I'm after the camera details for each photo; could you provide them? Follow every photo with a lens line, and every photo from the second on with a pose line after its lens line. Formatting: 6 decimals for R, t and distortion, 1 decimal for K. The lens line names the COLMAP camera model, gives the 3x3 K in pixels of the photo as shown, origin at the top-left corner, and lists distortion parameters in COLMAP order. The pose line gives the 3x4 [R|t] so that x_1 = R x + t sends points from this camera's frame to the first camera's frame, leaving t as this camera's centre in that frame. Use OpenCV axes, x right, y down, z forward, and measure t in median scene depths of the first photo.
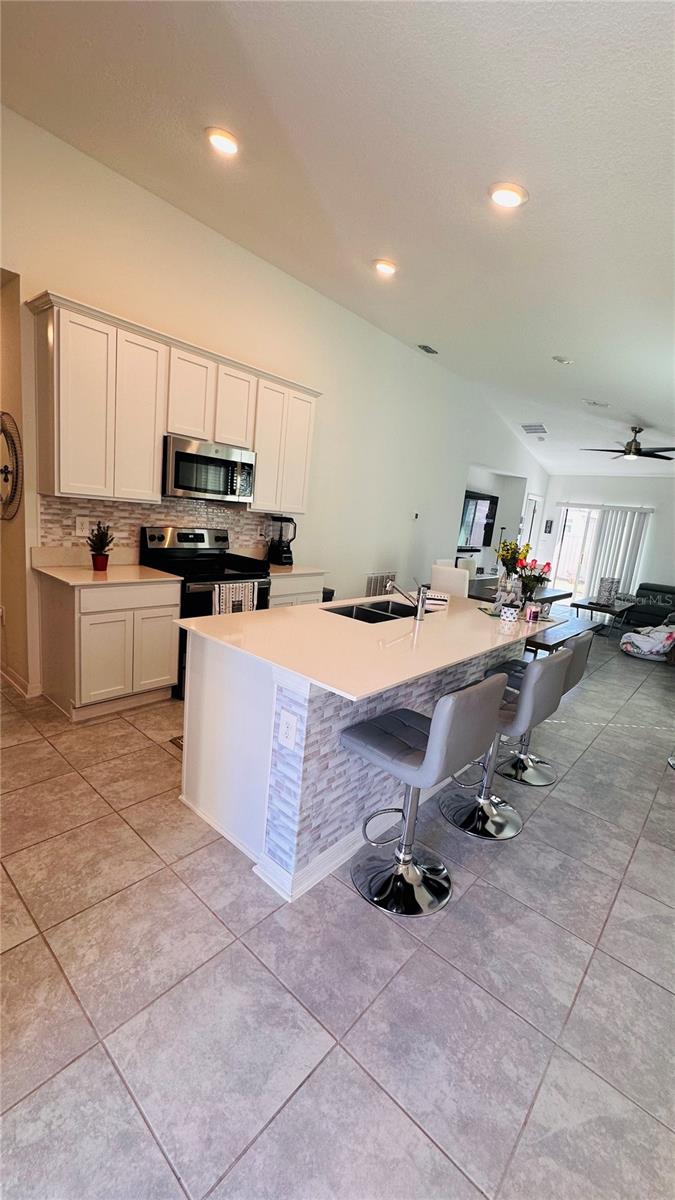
lens RADIAL K [[478.9, 0, 338.7], [0, 478.9, 600.0], [0, 0, 1]] dist [-0.006039, 0.000558]
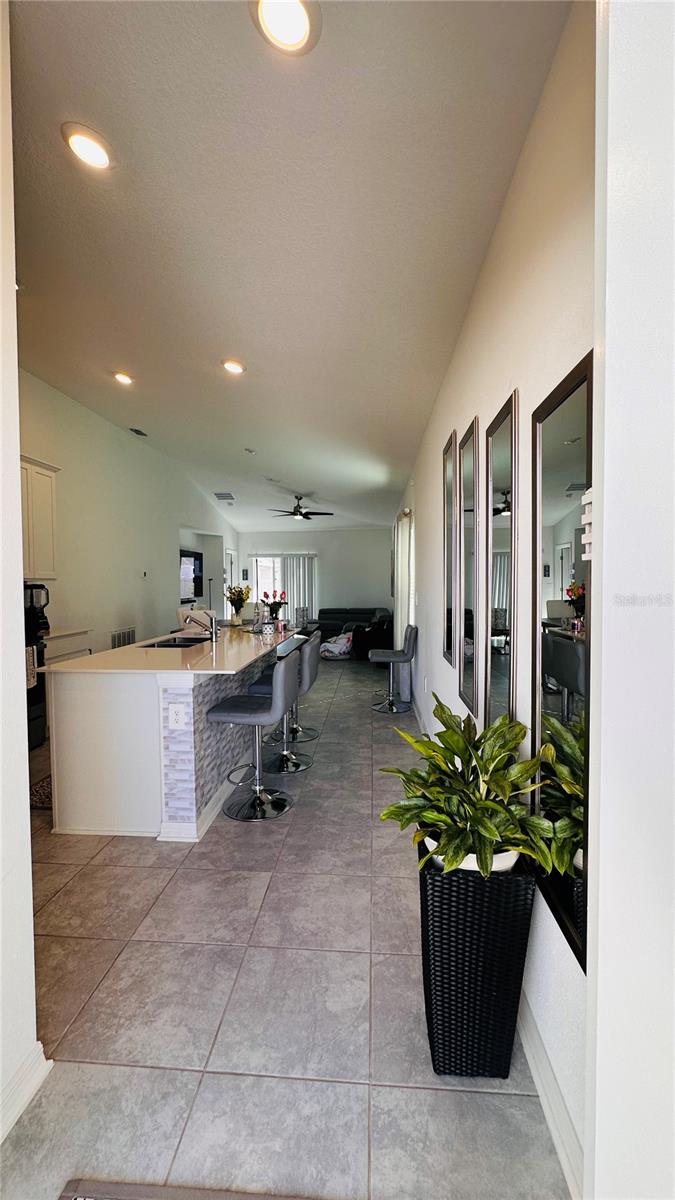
lens RADIAL K [[478.9, 0, 338.7], [0, 478.9, 600.0], [0, 0, 1]] dist [-0.006039, 0.000558]
pose [[0.794860, -0.124781, 0.593825, -0.295708], [0.194071, 0.979503, -0.053948, 0.057621], [-0.574921, 0.158126, 0.802784, -0.263909]]
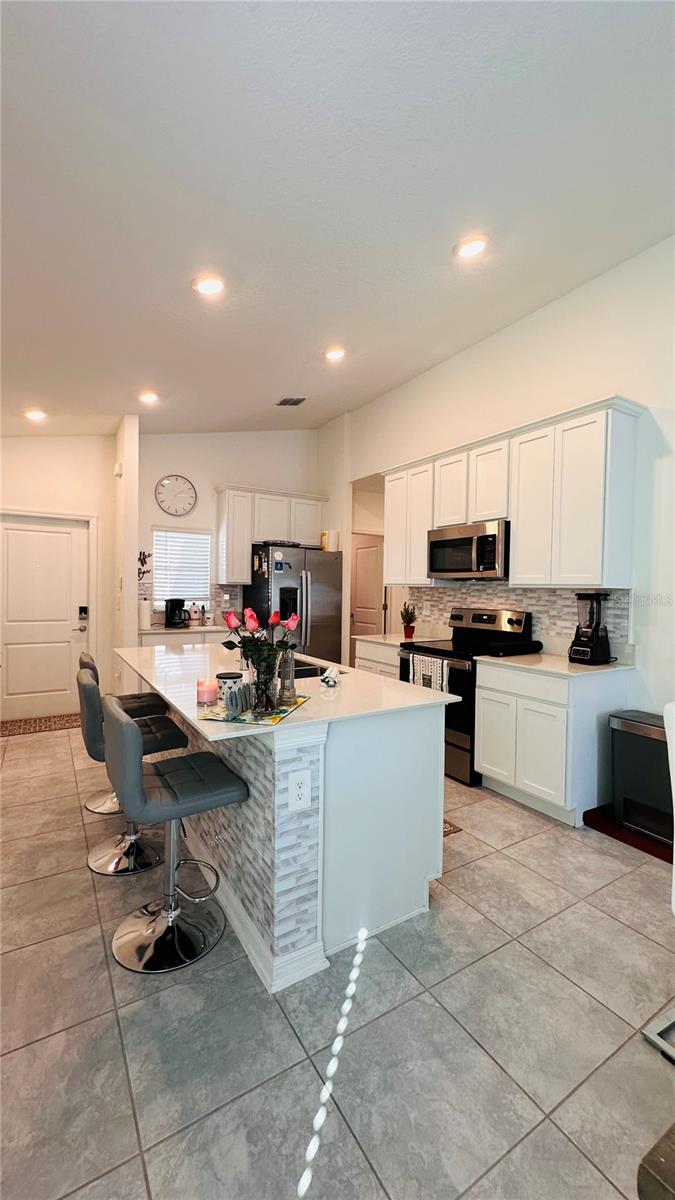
lens RADIAL K [[478.9, 0, 338.7], [0, 478.9, 600.0], [0, 0, 1]] dist [-0.006039, 0.000558]
pose [[-0.292322, -0.077058, -0.953210, 0.910275], [-0.219406, 0.975565, -0.011580, -0.112203], [0.930811, 0.205755, -0.302086, 1.255166]]
